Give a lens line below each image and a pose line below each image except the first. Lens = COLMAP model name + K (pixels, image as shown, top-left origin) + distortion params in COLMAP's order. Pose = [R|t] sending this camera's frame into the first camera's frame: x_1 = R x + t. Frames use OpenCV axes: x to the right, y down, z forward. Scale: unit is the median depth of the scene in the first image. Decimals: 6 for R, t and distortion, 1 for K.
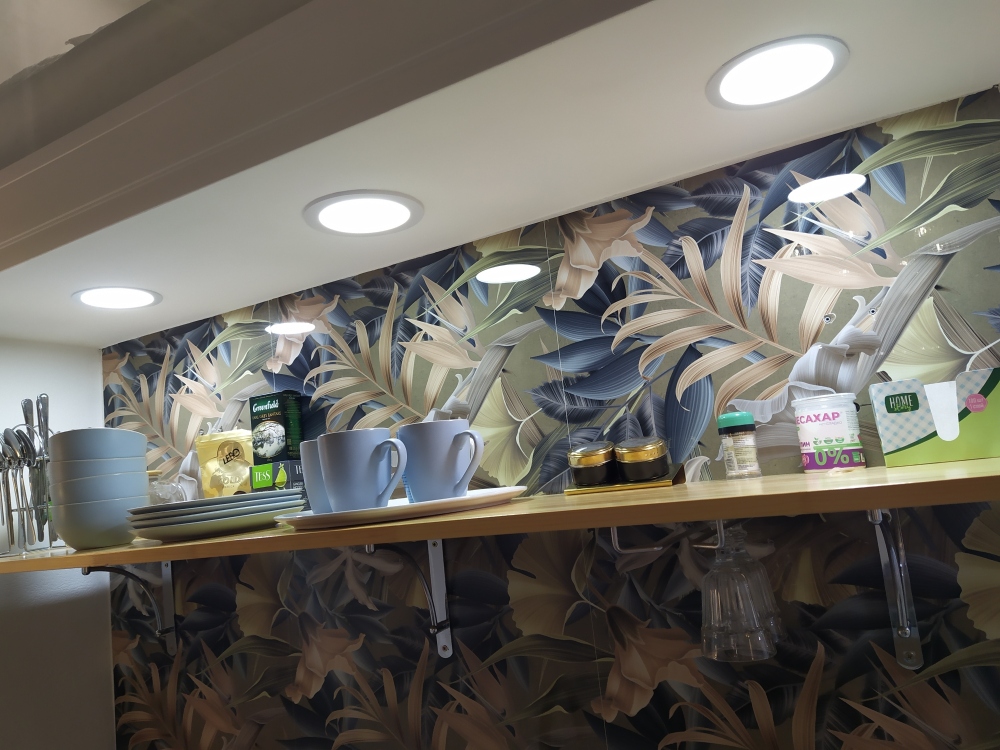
lens RADIAL K [[739.4, 0, 501.8], [0, 739.4, 379.8], [0, 0, 1]] dist [0.110733, -0.156901]
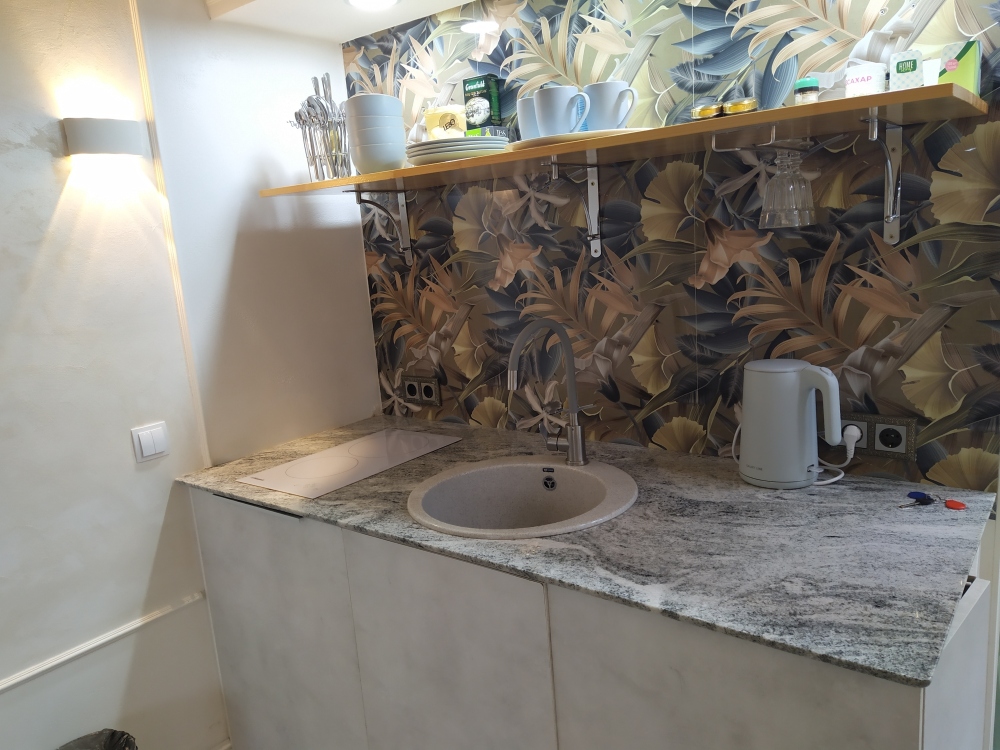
lens RADIAL K [[739.4, 0, 501.8], [0, 739.4, 379.8], [0, 0, 1]] dist [0.110733, -0.156901]
pose [[0.988973, 0.064409, -0.133356, -0.043224], [-0.014777, 0.938894, 0.343889, 0.073530], [0.147356, -0.338127, 0.929493, -0.532748]]
